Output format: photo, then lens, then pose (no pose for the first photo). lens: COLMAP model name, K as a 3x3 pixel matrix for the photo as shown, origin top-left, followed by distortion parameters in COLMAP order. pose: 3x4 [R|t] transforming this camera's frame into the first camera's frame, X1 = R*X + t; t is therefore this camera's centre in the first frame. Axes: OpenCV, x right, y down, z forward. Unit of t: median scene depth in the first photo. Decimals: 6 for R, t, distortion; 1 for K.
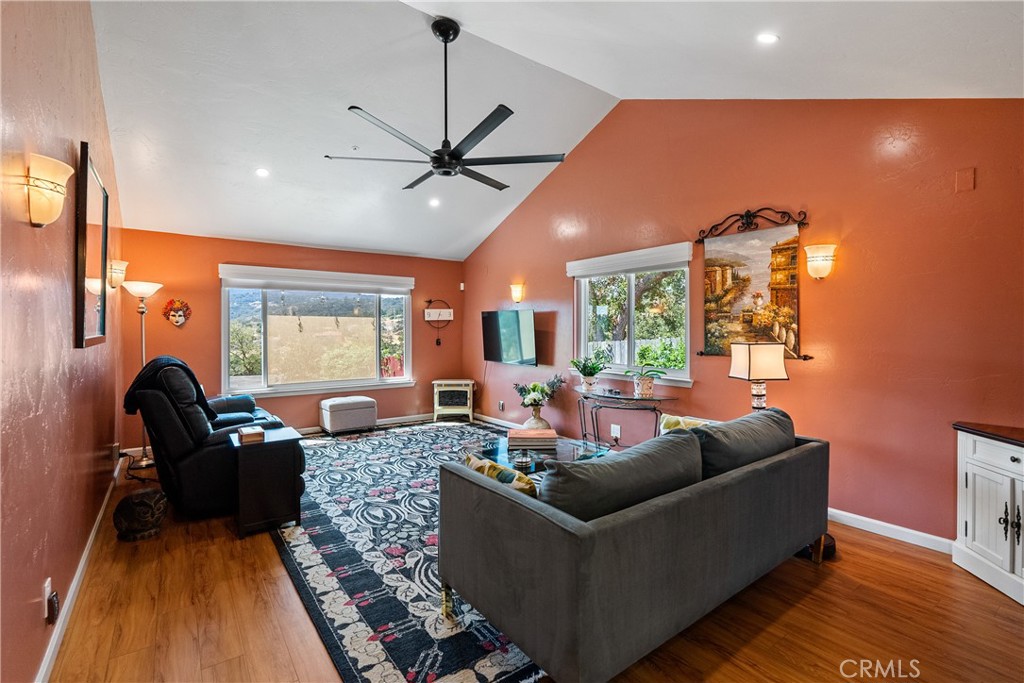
lens RADIAL K [[474.2, 0, 508.5], [0, 474.2, 333.7], [0, 0, 1]] dist [-0.008879, 0.002663]
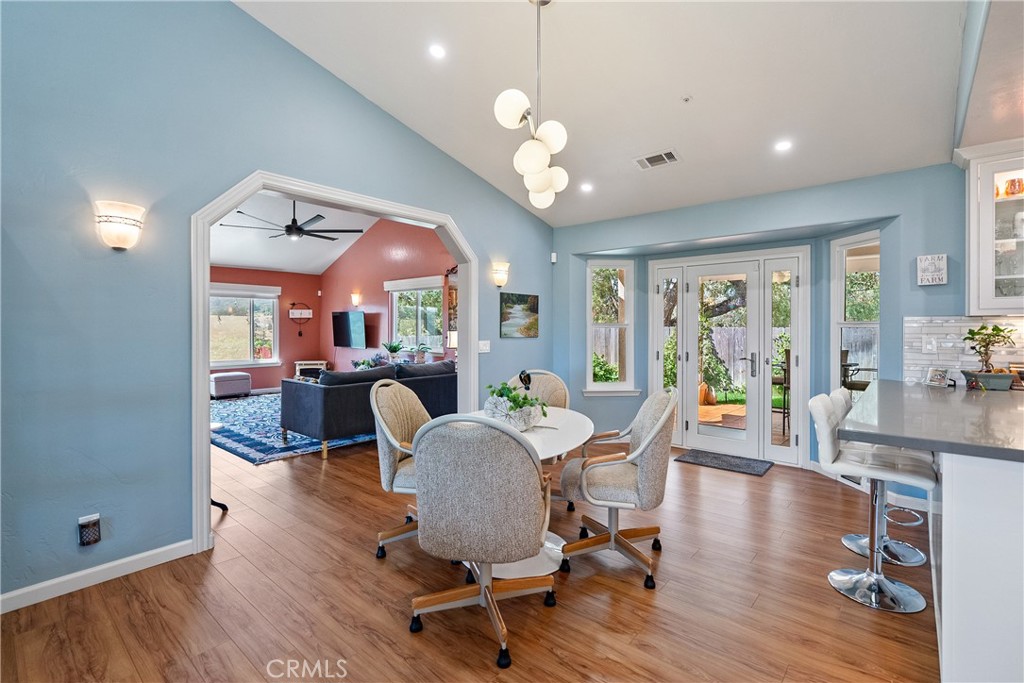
lens RADIAL K [[474.2, 0, 513.5], [0, 474.2, 328.8], [0, 0, 1]] dist [-0.008879, 0.002663]
pose [[0.971748, 0.000932, 0.236017, 0.202144], [0.000195, 0.999989, -0.004752, 0.015787], [-0.236019, 0.004664, 0.971737, -0.751239]]
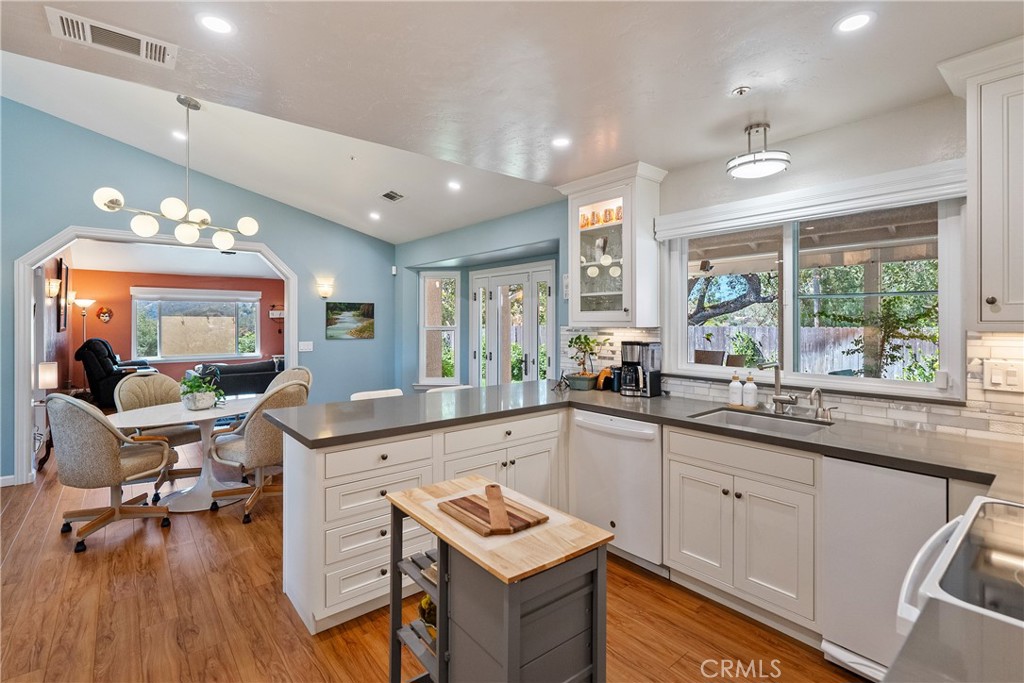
lens RADIAL K [[474.2, 0, 515.7], [0, 474.2, 322.4], [0, 0, 1]] dist [-0.008879, 0.002663]
pose [[0.997320, 0.000113, 0.073160, 0.833908], [0.000127, 0.999995, -0.003264, -0.010171], [-0.073160, 0.003265, 0.997315, -1.039499]]
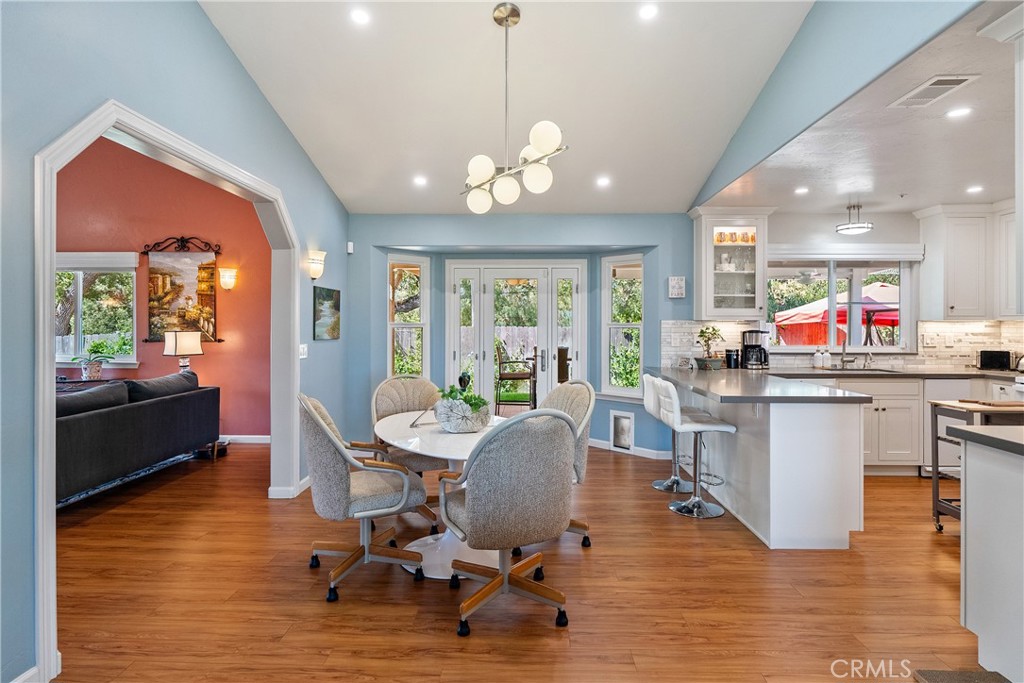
lens RADIAL K [[556.6, 0, 521.1], [0, 556.6, 323.8], [0, 0, 1]] dist [-0.007607, 0.005669]
pose [[0.600943, 0.004556, 0.799279, -0.168666], [0.002719, 0.999966, -0.007745, 0.009669], [-0.799288, 0.006828, 0.600910, -0.653823]]
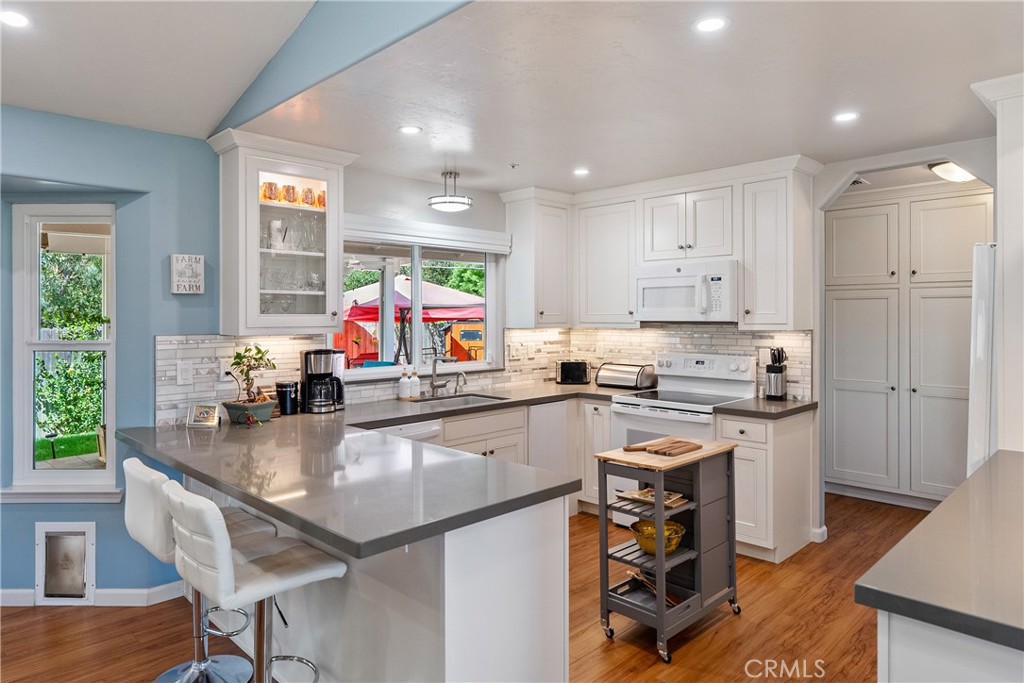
lens RADIAL K [[634.5, 0, 510.8], [0, 634.5, 315.1], [0, 0, 1]] dist [-0.007174, 0.001381]
pose [[-0.158464, 0.001702, 0.987363, 0.208929], [0.009406, 0.999956, -0.000214, -0.026415], [-0.987320, 0.009253, -0.158473, -0.454469]]
